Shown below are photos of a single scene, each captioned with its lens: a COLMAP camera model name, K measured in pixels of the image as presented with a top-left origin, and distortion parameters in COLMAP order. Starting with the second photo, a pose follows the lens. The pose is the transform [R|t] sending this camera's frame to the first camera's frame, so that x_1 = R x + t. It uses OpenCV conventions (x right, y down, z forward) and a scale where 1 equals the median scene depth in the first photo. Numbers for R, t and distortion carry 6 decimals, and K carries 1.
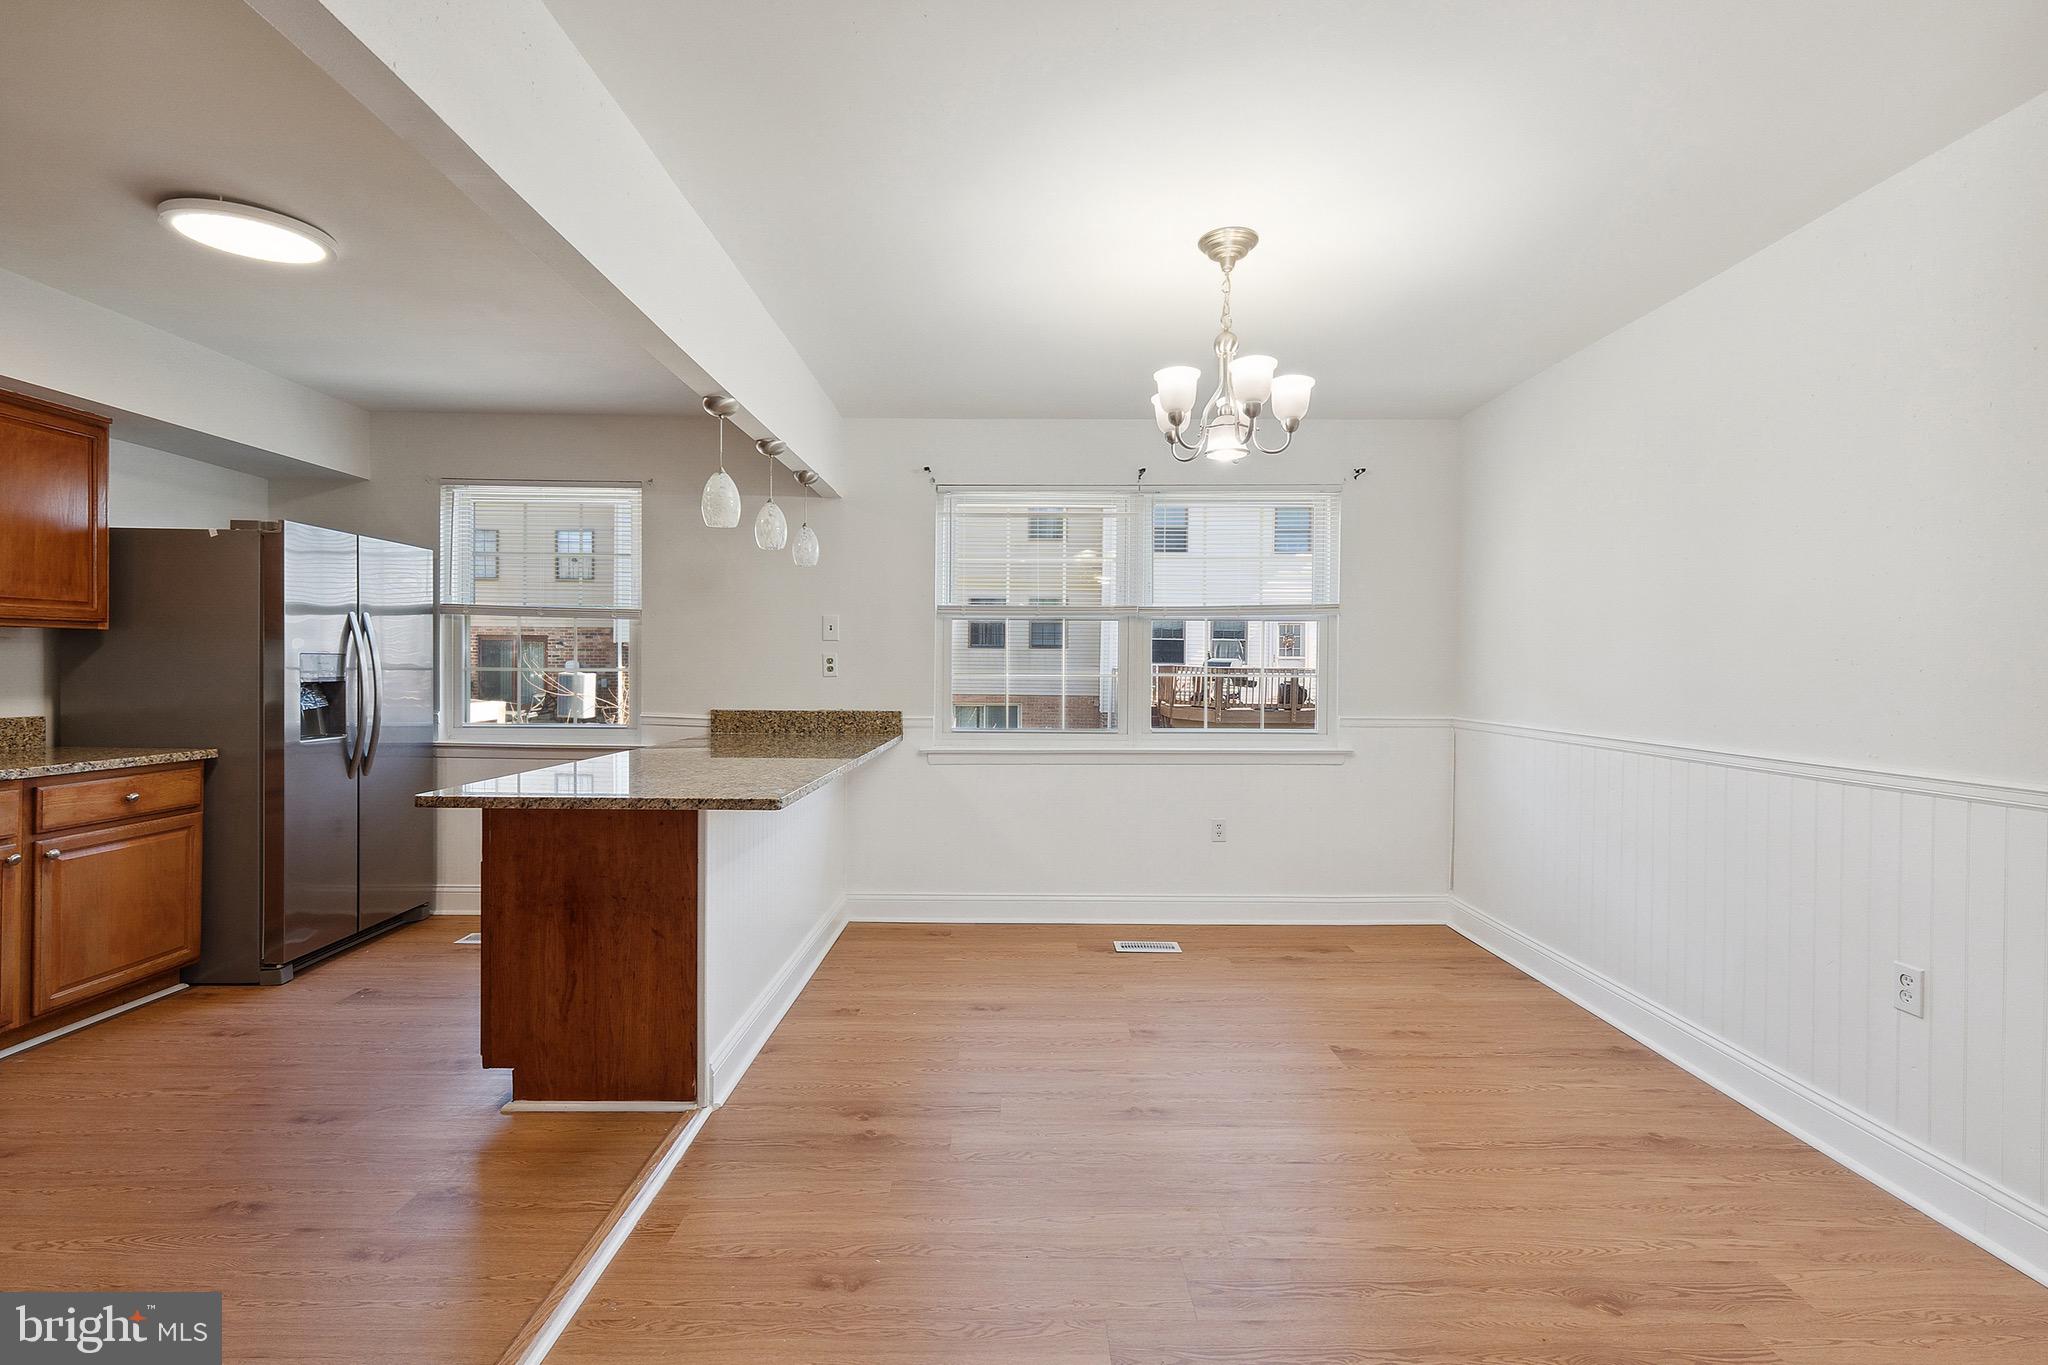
lens RADIAL K [[902.3, 0, 1031.8], [0, 902.3, 674.6], [0, 0, 1]] dist [0.001097, 0.000687]
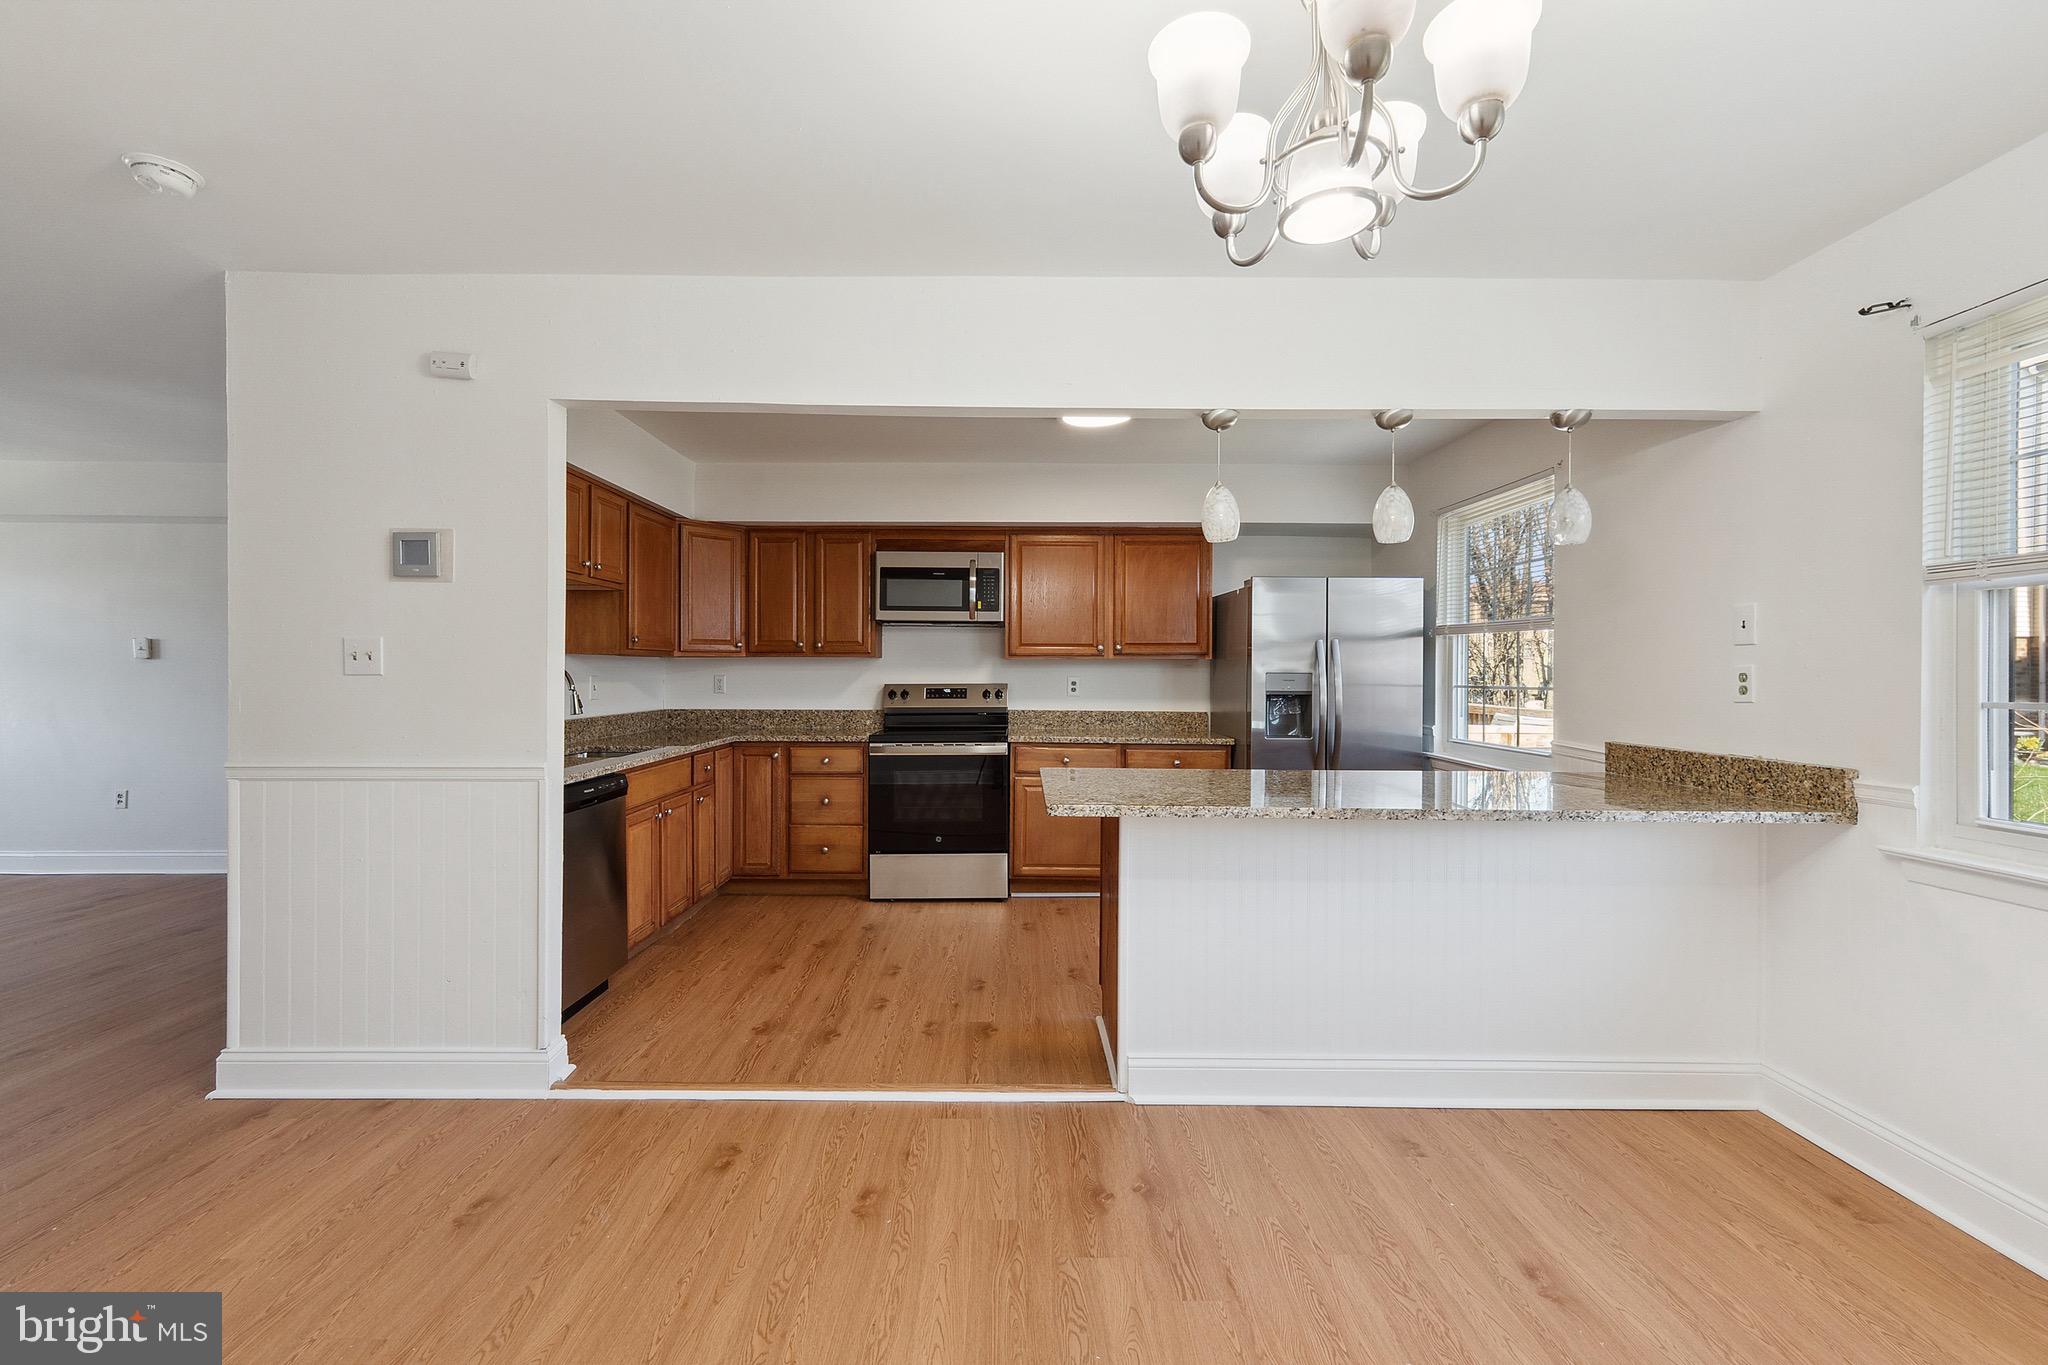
lens RADIAL K [[875.8, 0, 1020.5], [0, 875.8, 661.7], [0, 0, 1]] dist [0.000967, 0.000217]
pose [[-0.021105, -0.021336, -0.999550, 0.414894], [-0.016526, 0.999643, -0.020989, -0.005366], [0.999641, 0.016075, -0.021450, 0.536112]]
